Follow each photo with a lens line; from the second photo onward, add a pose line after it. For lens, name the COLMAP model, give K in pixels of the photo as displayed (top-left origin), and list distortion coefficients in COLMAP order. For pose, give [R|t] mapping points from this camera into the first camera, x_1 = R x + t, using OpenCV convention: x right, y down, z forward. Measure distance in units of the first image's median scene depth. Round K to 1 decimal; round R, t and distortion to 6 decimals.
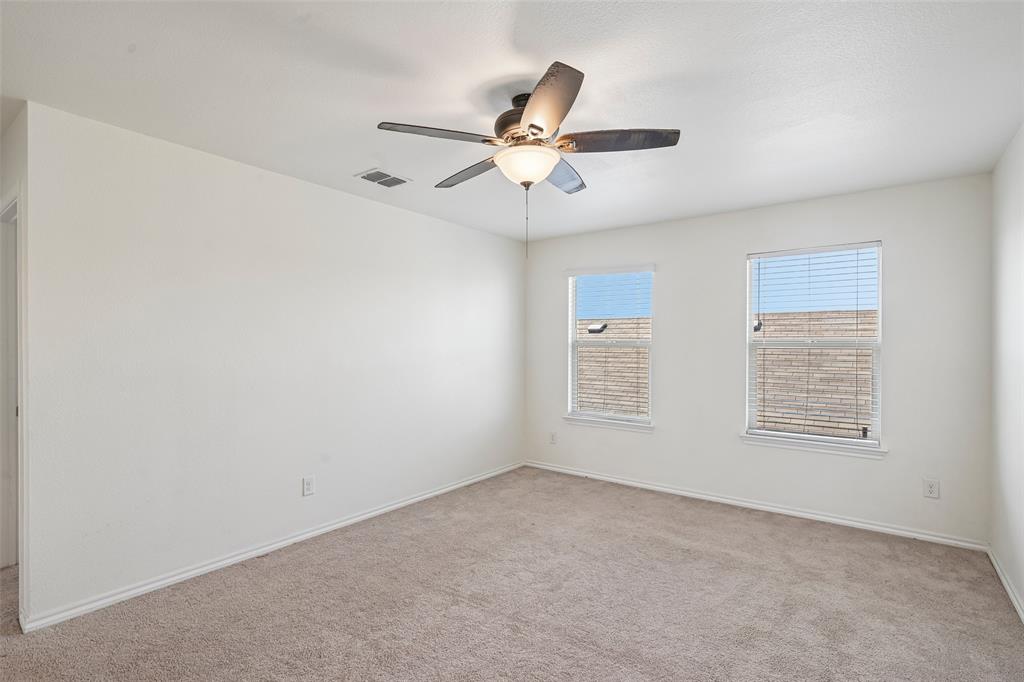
lens RADIAL K [[494.2, 0, 513.2], [0, 494.2, 344.0], [0, 0, 1]] dist [-0.001745, -0.000110]
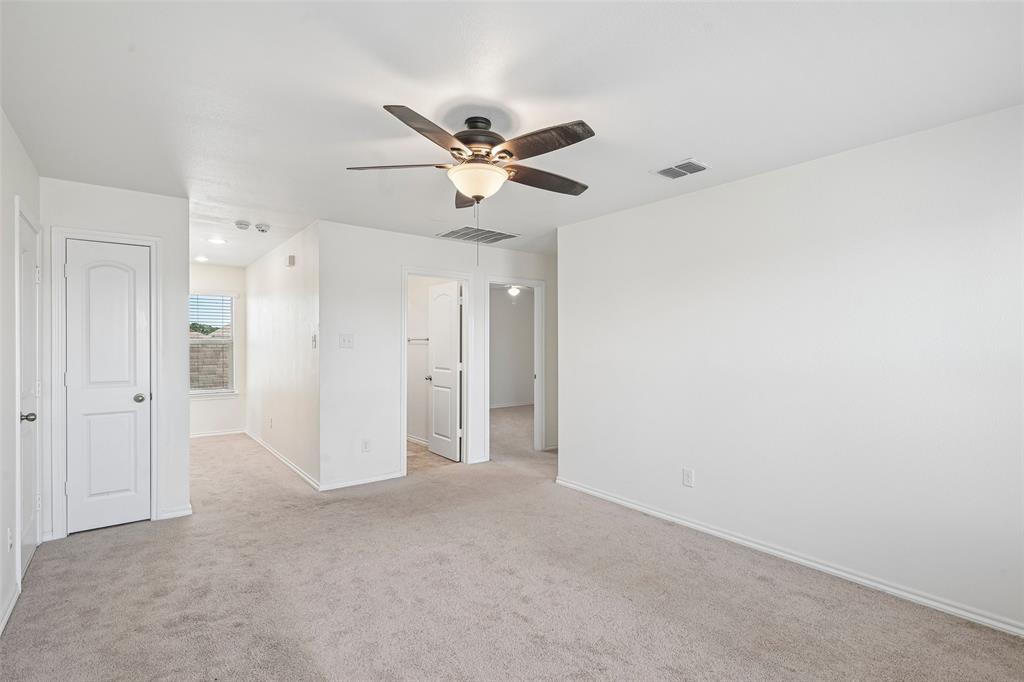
lens RADIAL K [[494.2, 0, 512.8], [0, 494.2, 341.1], [0, 0, 1]] dist [-0.001745, -0.000110]
pose [[-0.260443, -0.002356, -0.965486, 0.743624], [-0.003262, 0.999993, -0.001561, -0.005805], [0.965484, 0.002743, -0.260449, 0.943250]]
